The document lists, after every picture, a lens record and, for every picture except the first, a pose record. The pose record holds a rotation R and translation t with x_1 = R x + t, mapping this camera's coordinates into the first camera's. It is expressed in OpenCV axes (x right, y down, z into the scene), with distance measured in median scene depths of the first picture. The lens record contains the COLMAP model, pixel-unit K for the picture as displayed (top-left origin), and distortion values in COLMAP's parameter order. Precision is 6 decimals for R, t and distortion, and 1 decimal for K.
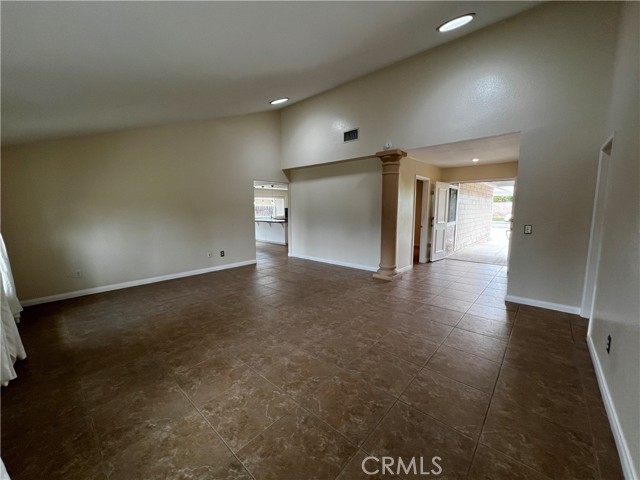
lens RADIAL K [[255.1, 0, 318.1], [0, 255.1, 239.2], [0, 0, 1]] dist [-0.004086, 0.000537]
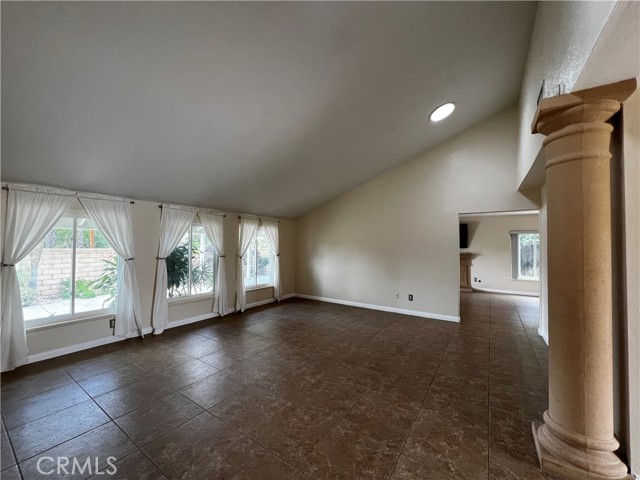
lens RADIAL K [[255.1, 0, 318.1], [0, 255.1, 239.2], [0, 0, 1]] dist [-0.004086, 0.000537]
pose [[0.136629, -0.019317, -0.990434, 0.822759], [-0.129416, 0.990893, -0.037179, -0.122980], [0.982132, 0.133257, 0.132885, 0.862961]]
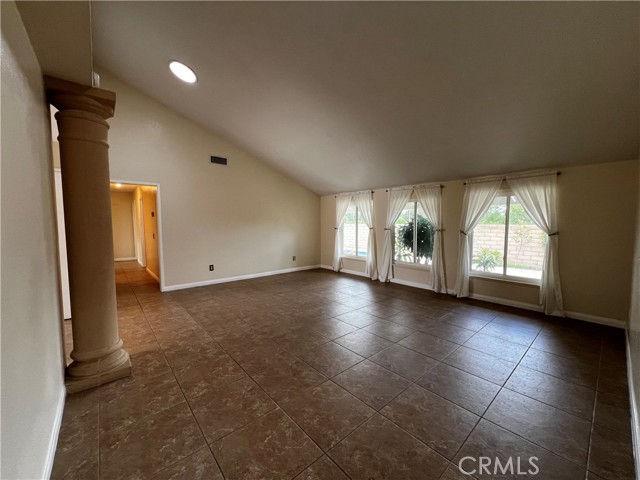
lens RADIAL K [[255.1, 0, 318.1], [0, 255.1, 239.2], [0, 0, 1]] dist [-0.004086, 0.000537]
pose [[-0.991380, -0.002598, 0.130993, -0.242577], [0.021586, 0.982902, 0.182860, -0.228972], [-0.129228, 0.184112, -0.974373, 1.978578]]
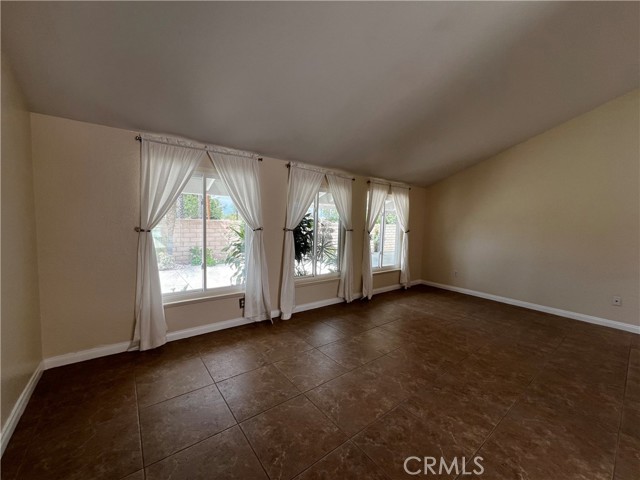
lens RADIAL K [[255.1, 0, 318.1], [0, 255.1, 239.2], [0, 0, 1]] dist [-0.004086, 0.000537]
pose [[-0.178633, 0.065894, -0.981707, 0.482060], [-0.150500, 0.984184, 0.093445, -0.055594], [0.972337, 0.164439, -0.165890, 0.588154]]
